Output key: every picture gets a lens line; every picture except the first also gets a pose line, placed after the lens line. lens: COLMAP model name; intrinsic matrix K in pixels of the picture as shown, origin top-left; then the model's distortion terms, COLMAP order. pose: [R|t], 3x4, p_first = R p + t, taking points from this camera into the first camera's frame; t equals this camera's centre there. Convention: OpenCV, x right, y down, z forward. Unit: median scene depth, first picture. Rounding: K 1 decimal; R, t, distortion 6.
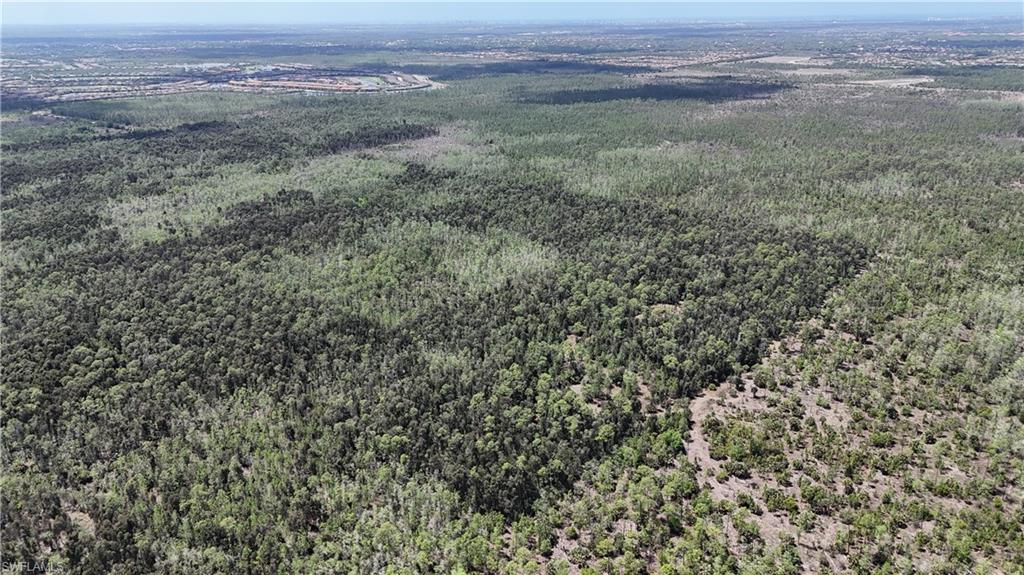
lens RADIAL K [[757.4, 0, 514.7], [0, 757.4, 289.3], [0, 0, 1]] dist [0.071278, -0.072864]
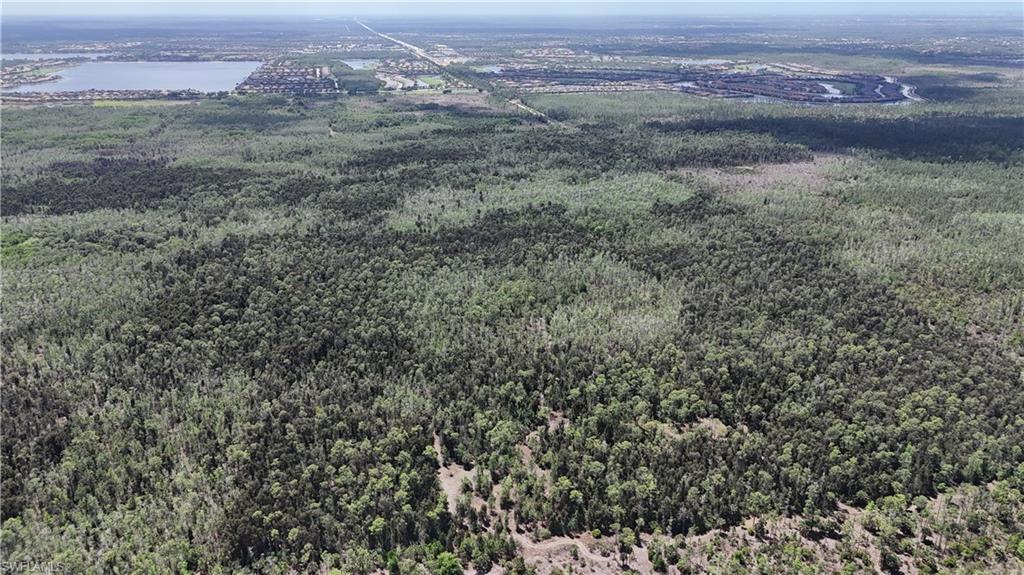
lens RADIAL K [[757.4, 0, 513.6], [0, 757.4, 283.9], [0, 0, 1]] dist [0.071278, -0.072864]
pose [[0.769188, 0.225667, -0.597850, 0.414616], [-0.221519, 0.971720, 0.081785, -0.122344], [0.599399, 0.069527, 0.797425, 0.171061]]
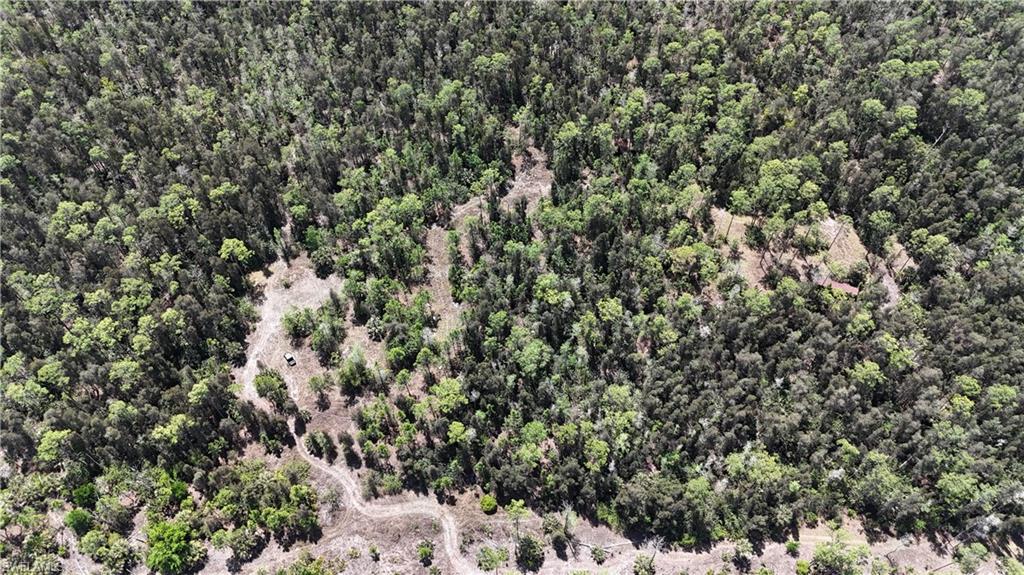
lens RADIAL K [[757.4, 0, 510.9], [0, 757.4, 285.6], [0, 0, 1]] dist [0.071278, -0.072864]
pose [[0.599200, 0.670008, -0.438234, 0.245266], [-0.251556, 0.677222, 0.691440, -0.164959], [0.760052, -0.304071, 0.574336, 0.529640]]
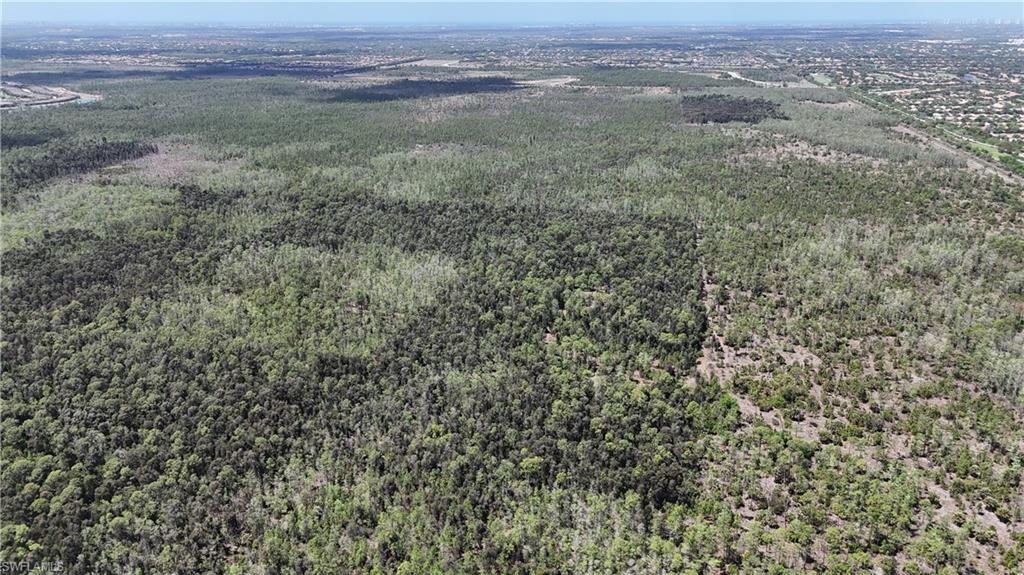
lens RADIAL K [[757.4, 0, 517.3], [0, 757.4, 296.0], [0, 0, 1]] dist [0.071278, -0.072864]
pose [[0.887261, -0.152920, 0.435181, -0.291882], [0.151894, 0.987690, 0.037382, -0.023890], [-0.435541, 0.032934, 0.899566, 0.079541]]
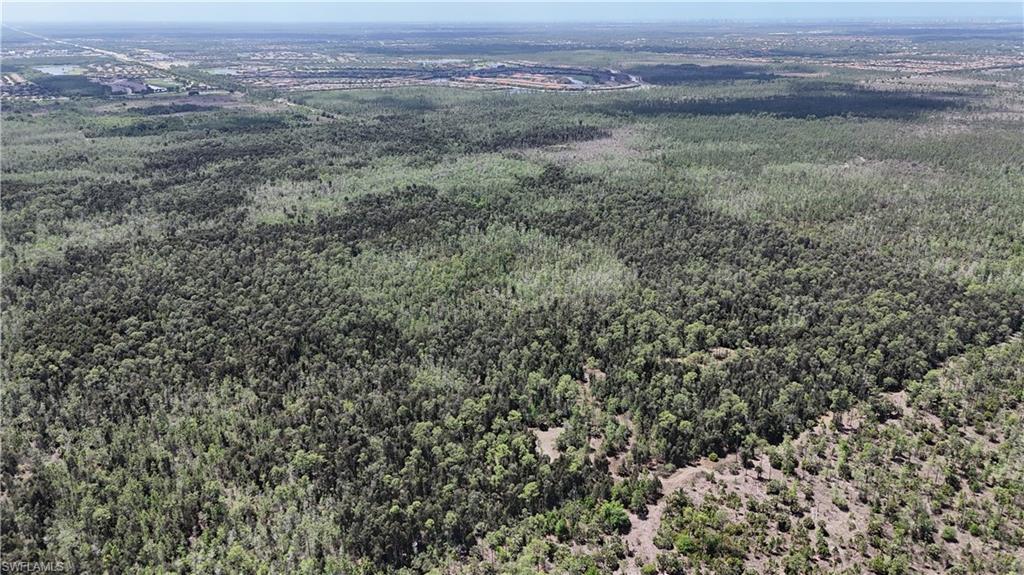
lens RADIAL K [[757.4, 0, 514.0], [0, 757.4, 284.7], [0, 0, 1]] dist [0.071278, -0.072864]
pose [[0.949831, 0.110032, -0.292771, 0.182417], [-0.111098, 0.993724, 0.013037, -0.031724], [0.292368, 0.020143, 0.956094, 0.080545]]
